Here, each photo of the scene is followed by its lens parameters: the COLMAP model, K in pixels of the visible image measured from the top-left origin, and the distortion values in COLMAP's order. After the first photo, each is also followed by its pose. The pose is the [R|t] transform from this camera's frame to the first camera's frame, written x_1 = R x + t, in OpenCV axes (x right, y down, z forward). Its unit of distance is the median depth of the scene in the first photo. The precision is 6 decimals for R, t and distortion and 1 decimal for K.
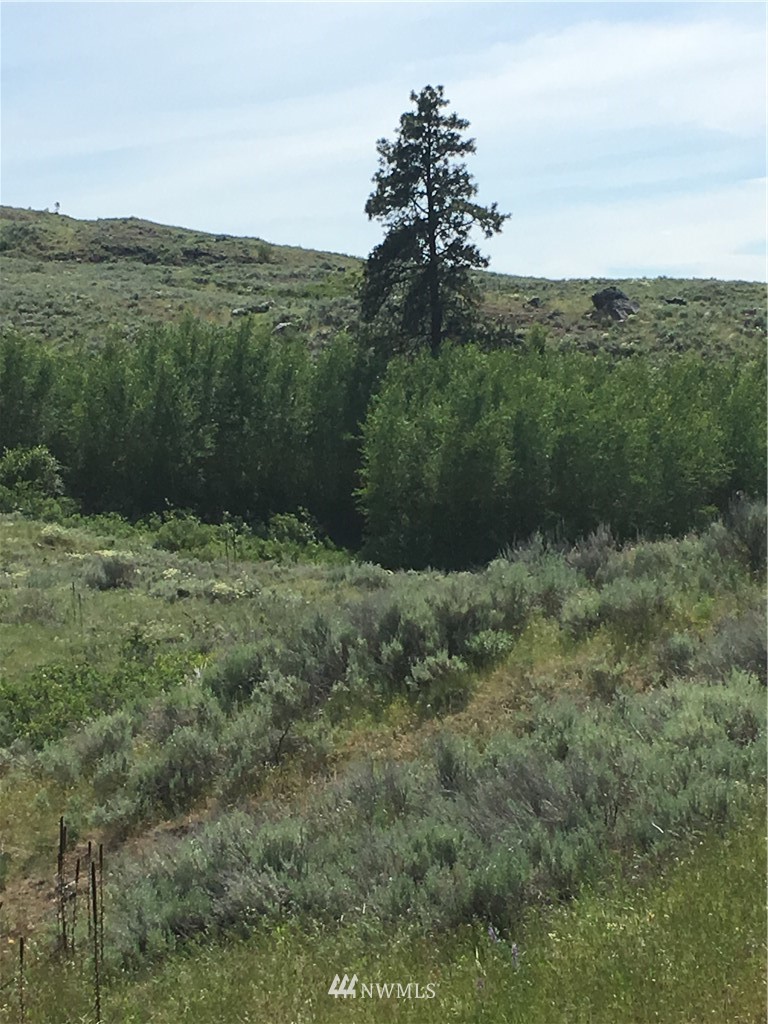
lens RADIAL K [[2566.4, 0, 384.0], [0, 2566.4, 512.0], [0, 0, 1]] dist [-0.021537, -0.392161]
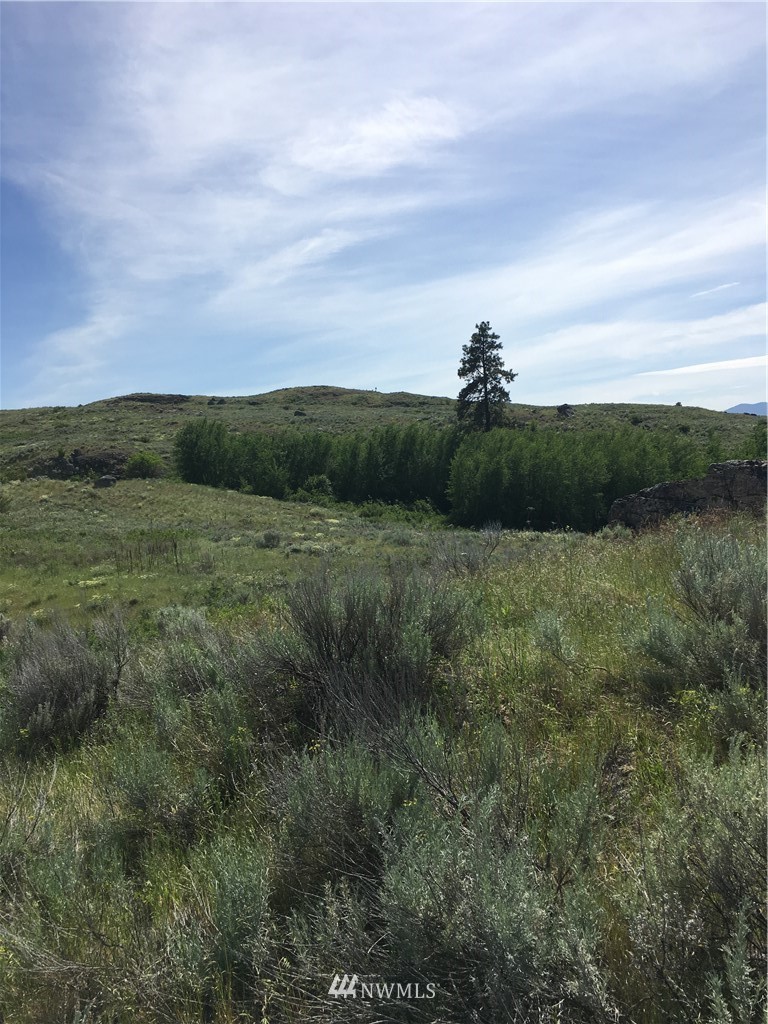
lens RADIAL K [[913.3, 0, 384.0], [0, 913.3, 512.0], [0, 0, 1]] dist [0.070134, -0.011155]
pose [[0.992445, -0.021588, -0.120775, 0.025462], [0.023742, 0.999583, 0.016420, -0.002488], [0.120370, -0.019164, 0.992544, 0.123578]]
